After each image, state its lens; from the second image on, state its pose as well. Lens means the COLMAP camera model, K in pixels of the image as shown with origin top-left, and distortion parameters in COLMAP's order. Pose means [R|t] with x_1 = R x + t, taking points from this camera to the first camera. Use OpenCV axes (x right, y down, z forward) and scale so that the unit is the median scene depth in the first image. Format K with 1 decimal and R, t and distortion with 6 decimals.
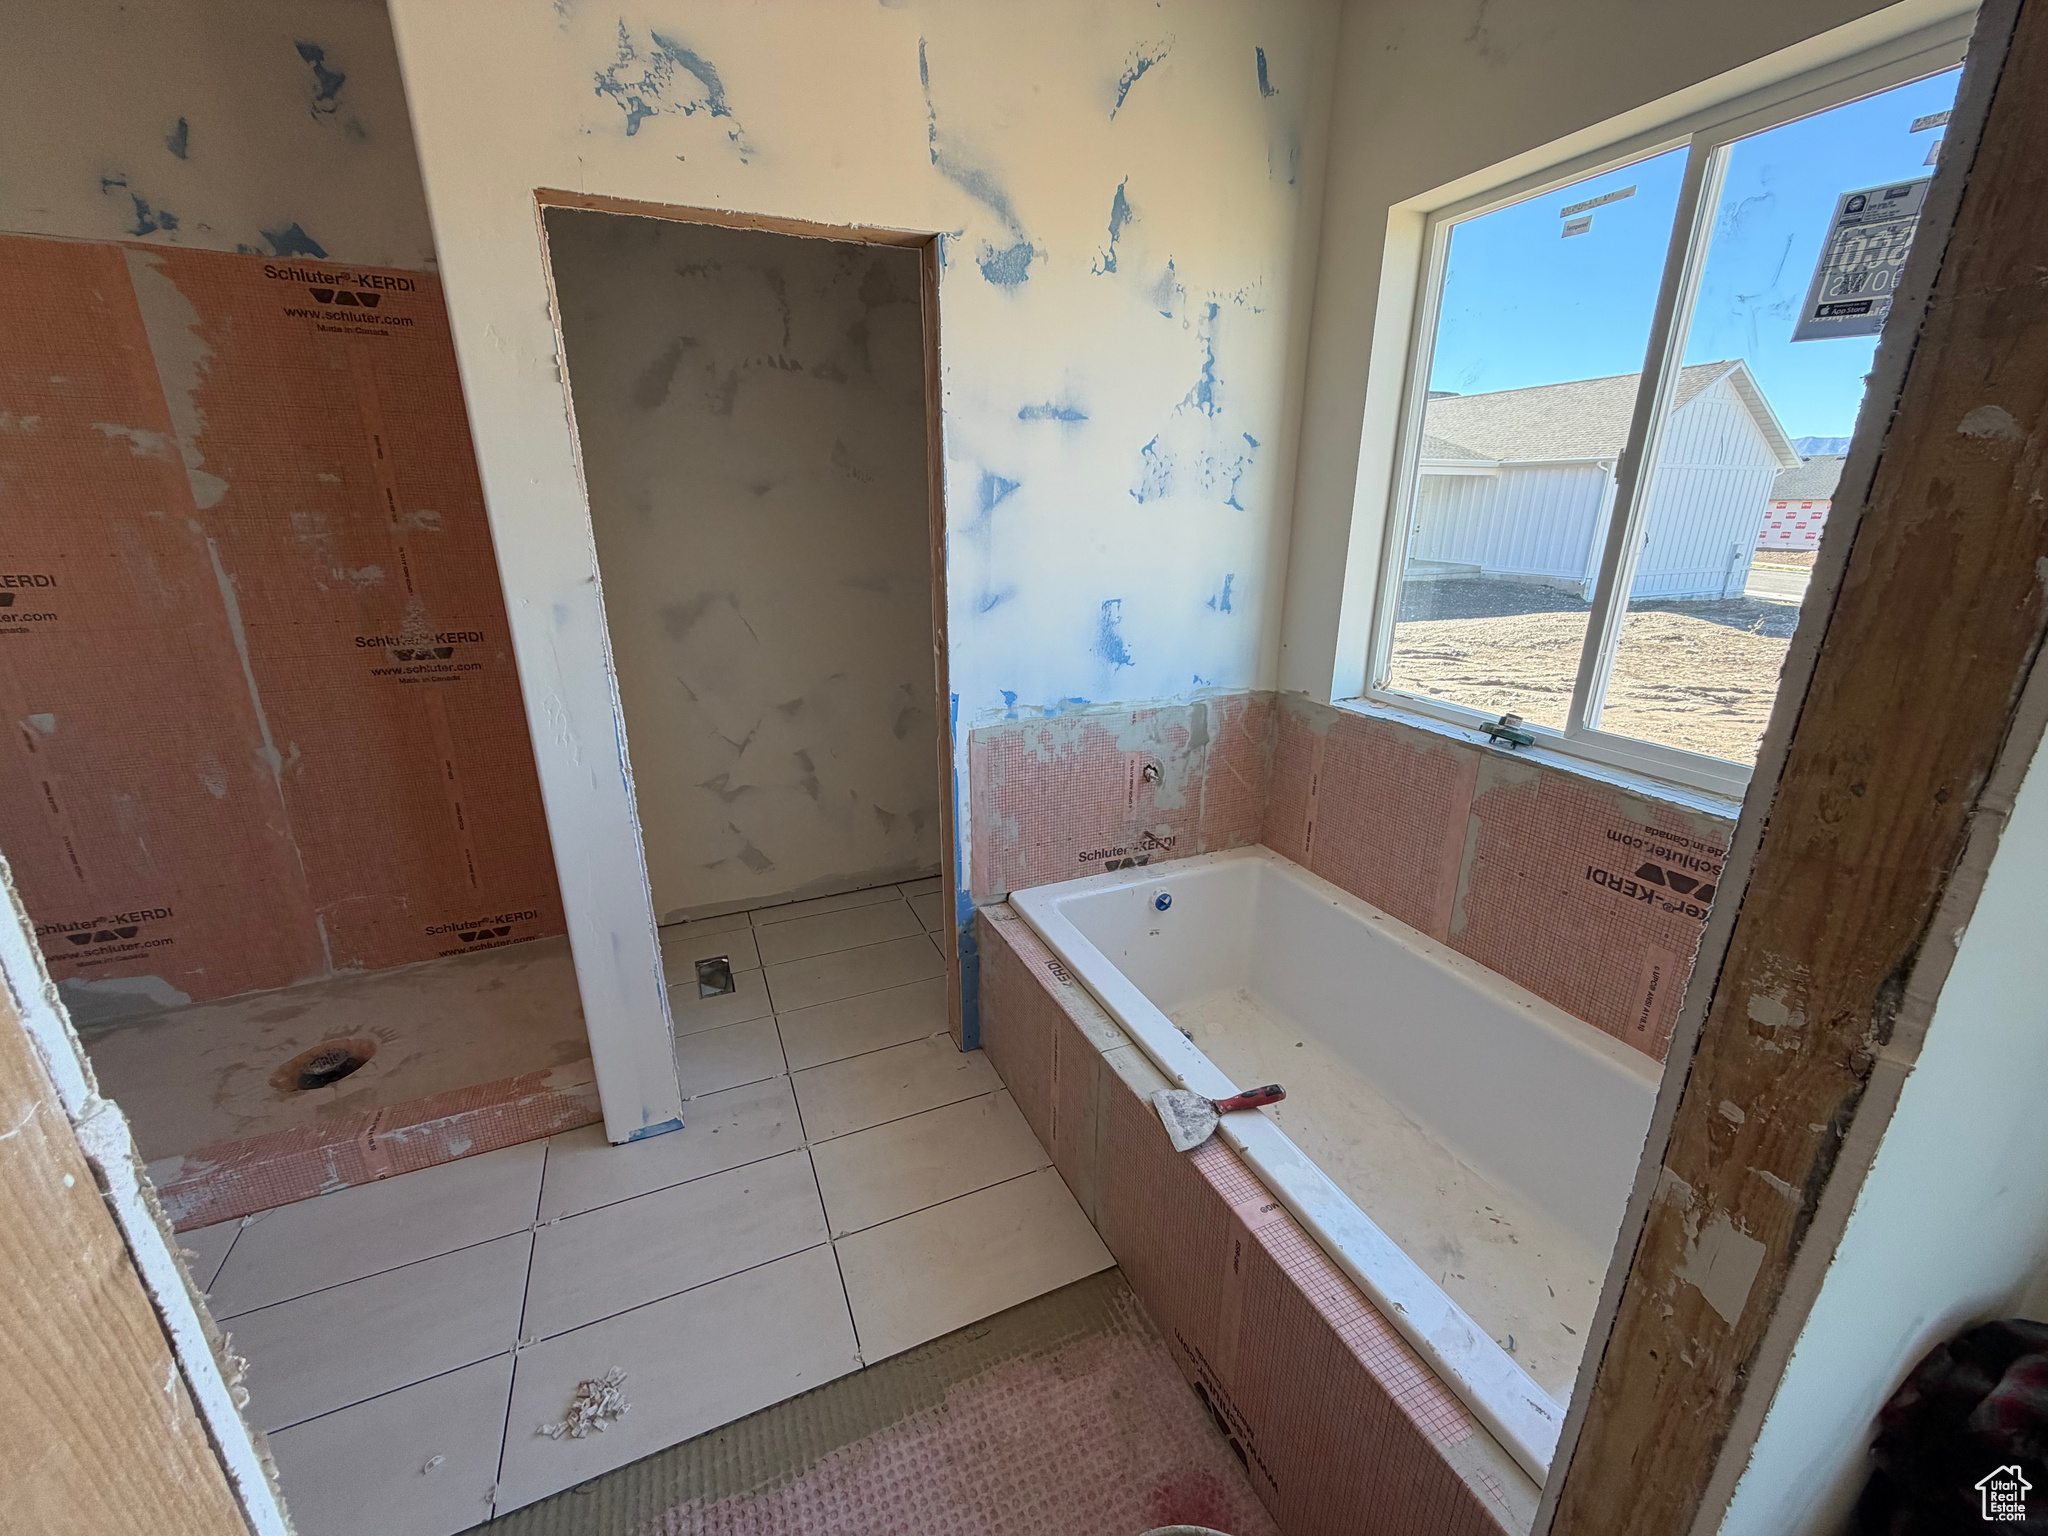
lens RADIAL K [[824.9, 0, 1022.1], [0, 824.9, 768.5], [0, 0, 1]] dist [0.001123, -0.000149]
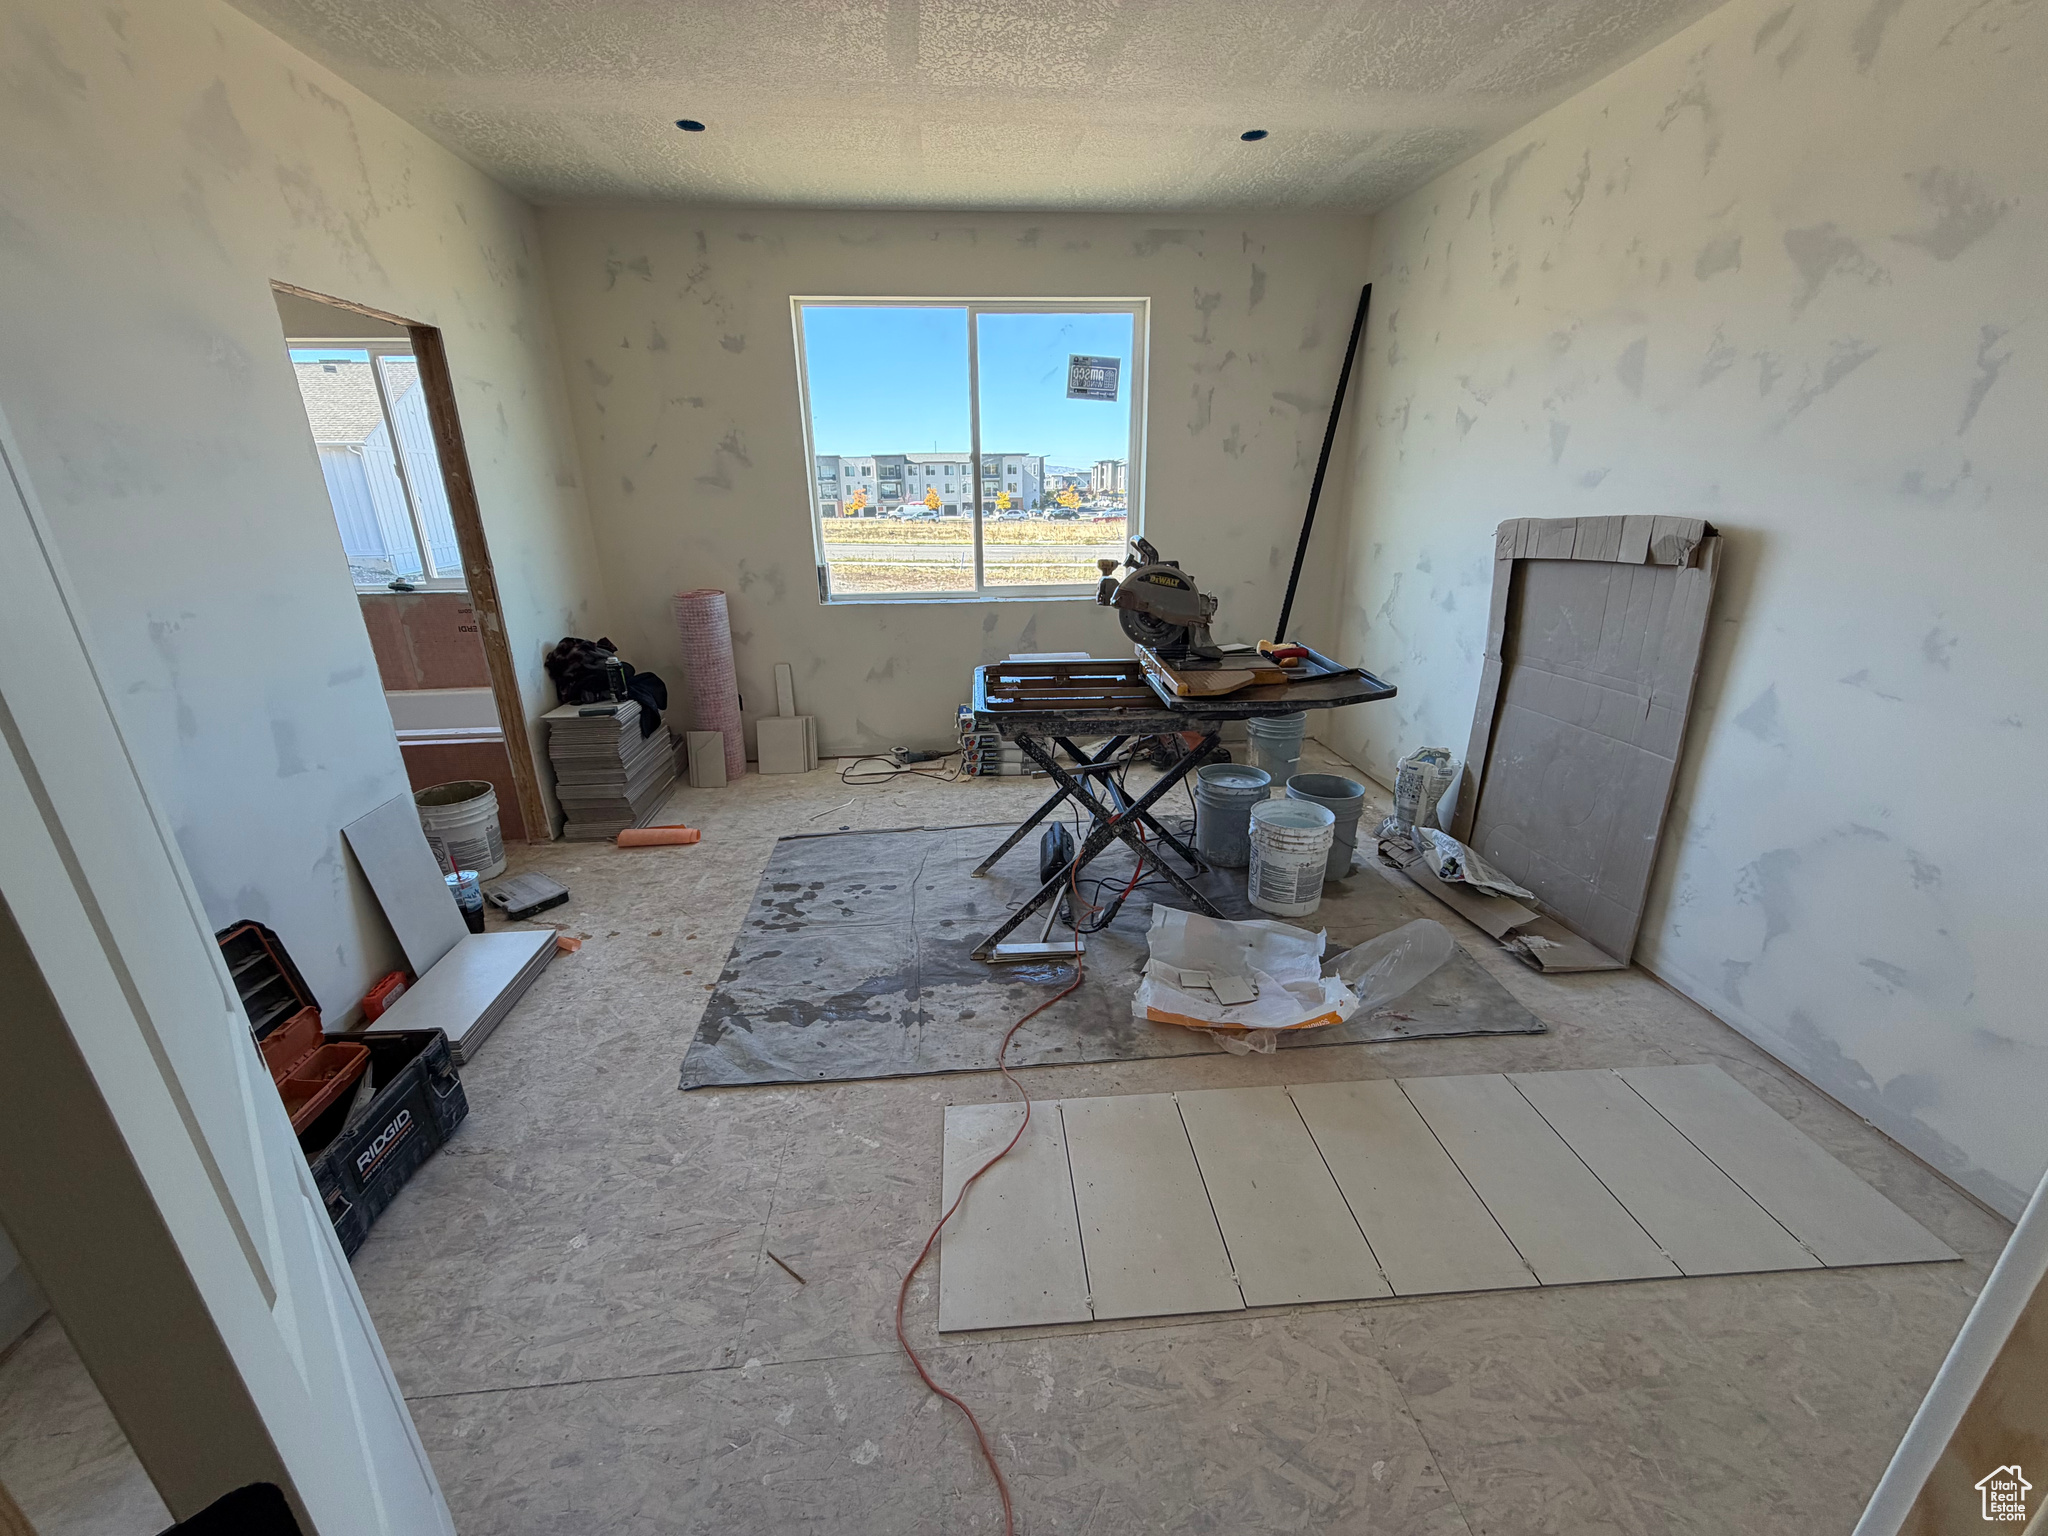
lens RADIAL K [[824.9, 0, 1027.8], [0, 824.9, 773.0], [0, 0, 1]] dist [0.001123, -0.000149]
pose [[0.326450, -0.323851, 0.888004, -1.165347], [0.301376, 0.926102, 0.226952, 0.488124], [-0.895881, 0.193535, 0.399927, -1.530729]]
